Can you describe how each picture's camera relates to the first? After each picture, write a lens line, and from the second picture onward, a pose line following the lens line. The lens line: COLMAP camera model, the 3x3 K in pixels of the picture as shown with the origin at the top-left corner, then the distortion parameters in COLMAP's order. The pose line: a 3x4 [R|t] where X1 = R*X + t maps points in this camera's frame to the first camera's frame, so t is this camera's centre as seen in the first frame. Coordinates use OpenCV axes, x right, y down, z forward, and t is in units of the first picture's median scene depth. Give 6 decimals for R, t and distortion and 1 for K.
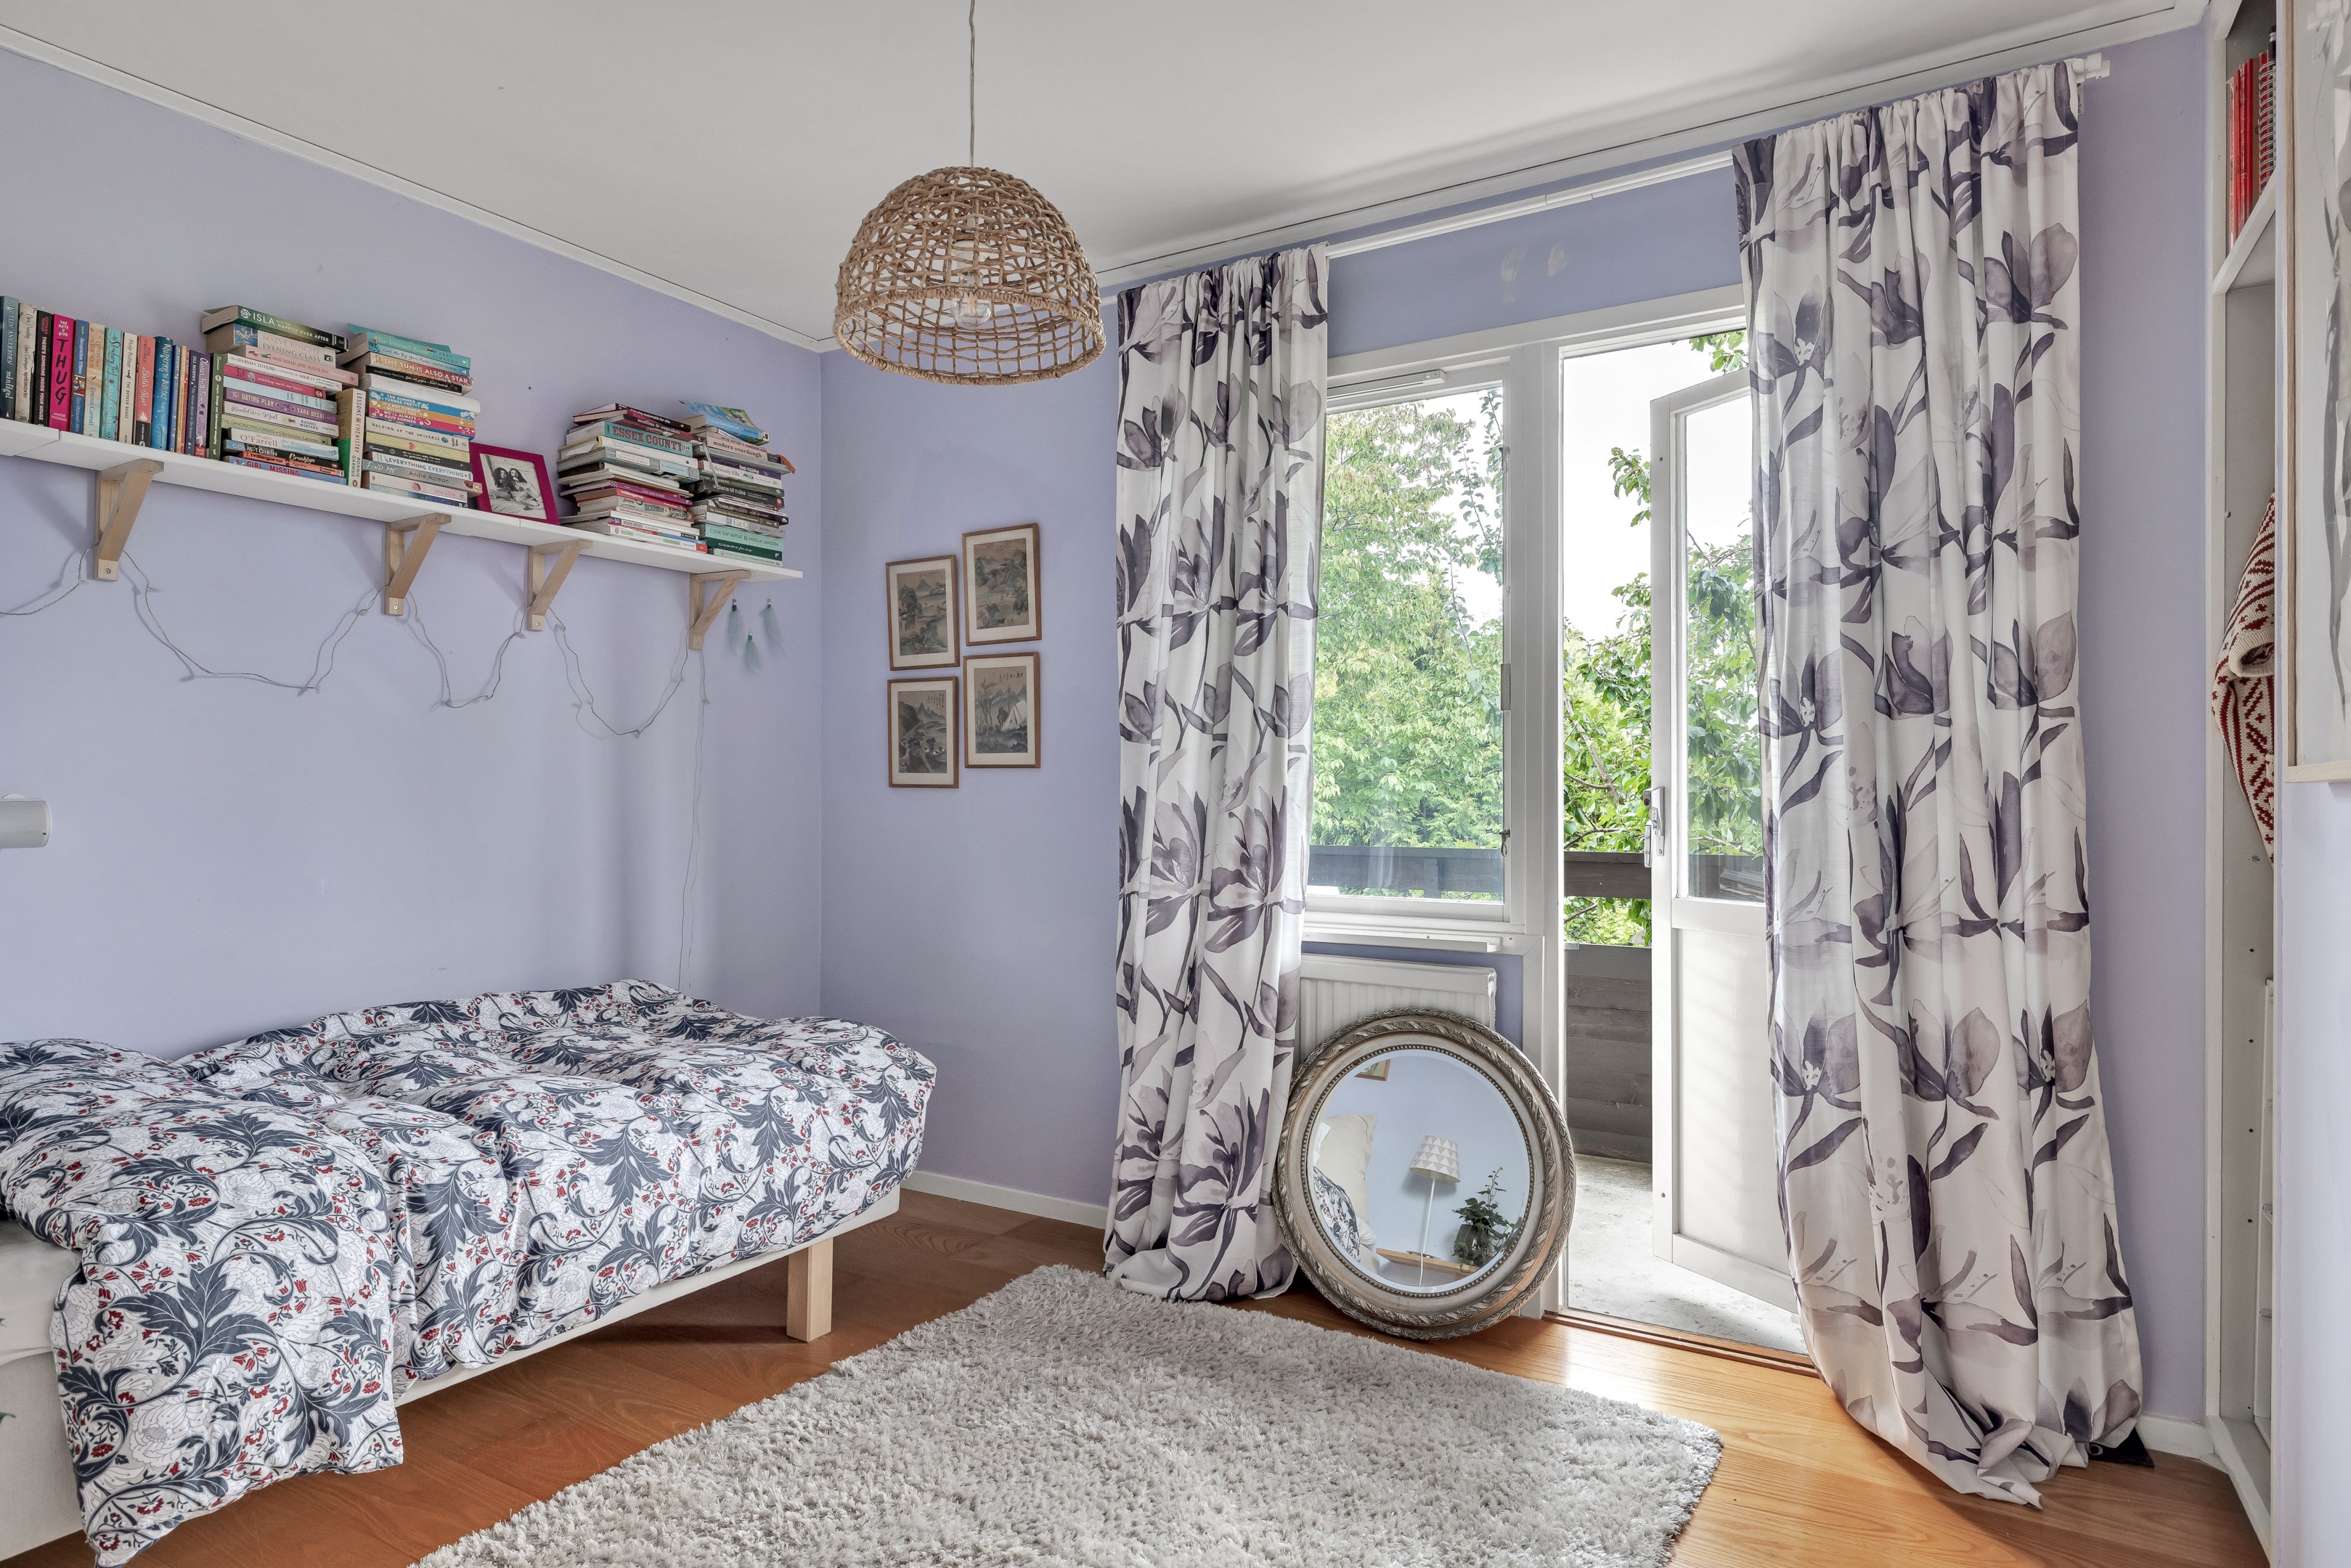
lens RADIAL K [[1355.8, 0, 1174.2], [0, 1355.8, 782.7], [0, 0, 1]] dist [-0.003194, 0.000169]
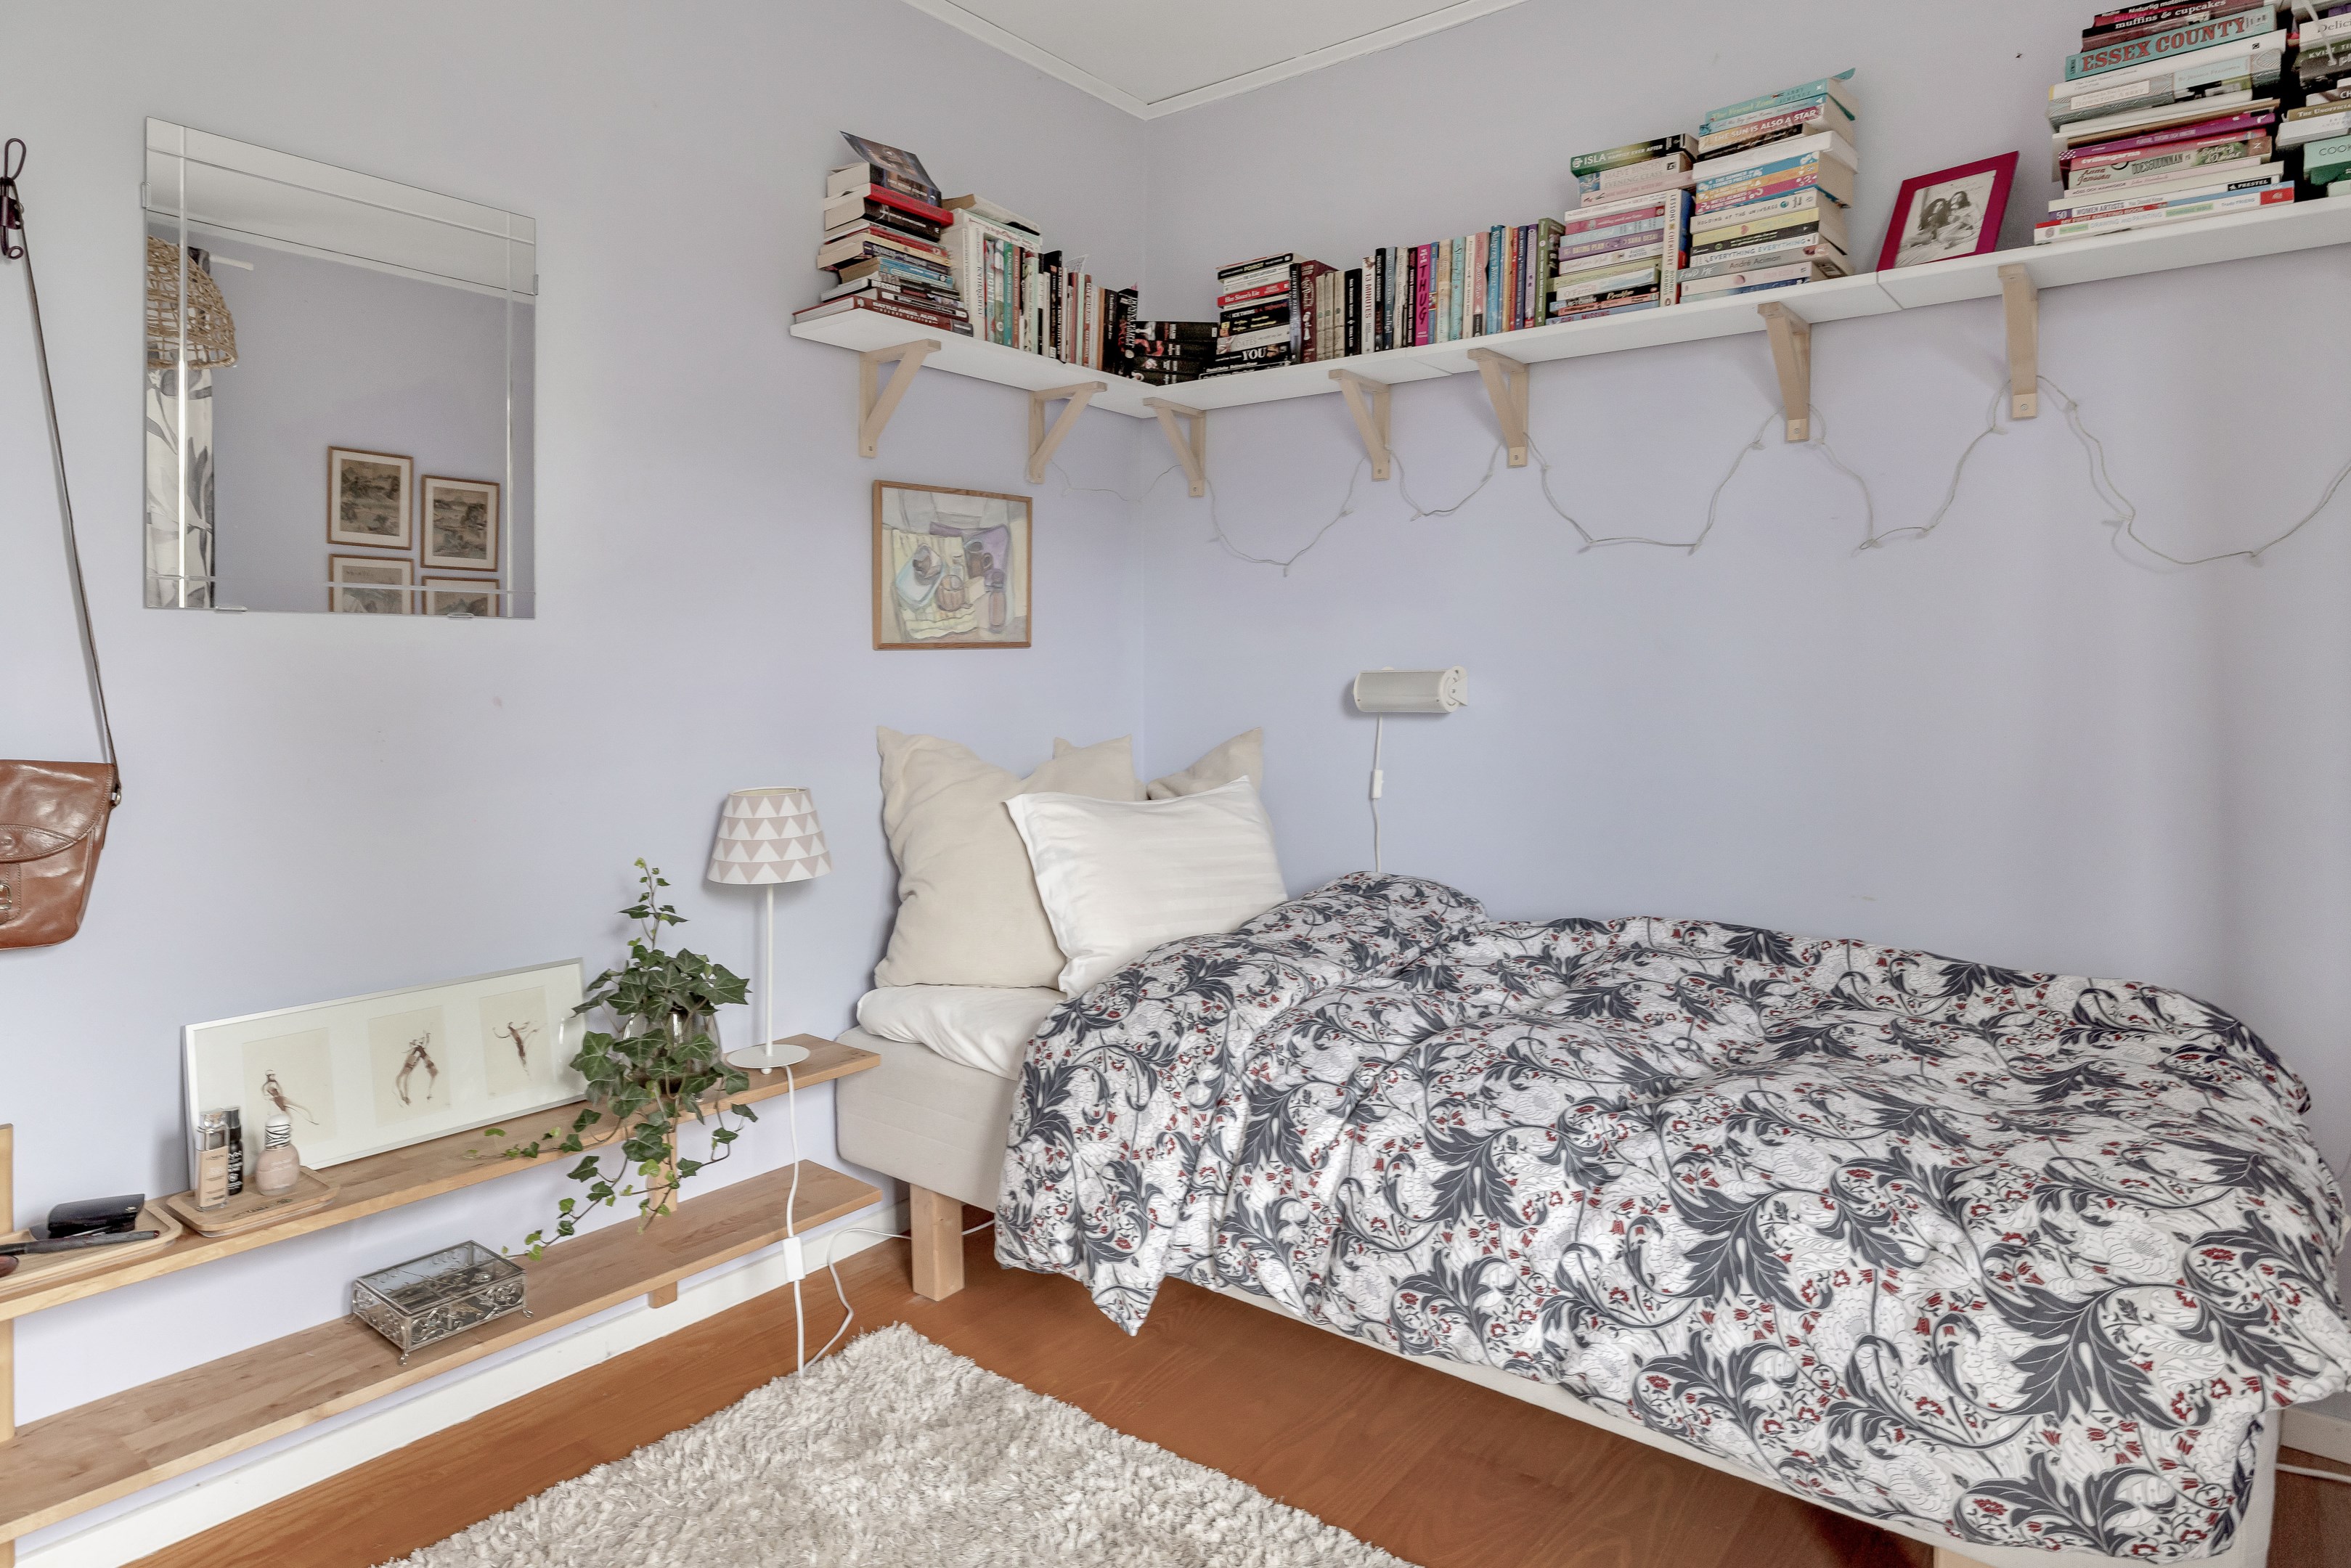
lens RADIAL K [[1355.2, 0, 1178.9], [0, 1355.2, 670.0], [0, 0, 1]] dist [0.003634, -0.000310]
pose [[-0.129829, 0.001556, -0.991535, 0.318914], [0.007902, 0.999969, 0.000535, 0.009340], [0.991505, -0.007765, -0.129837, 0.896924]]
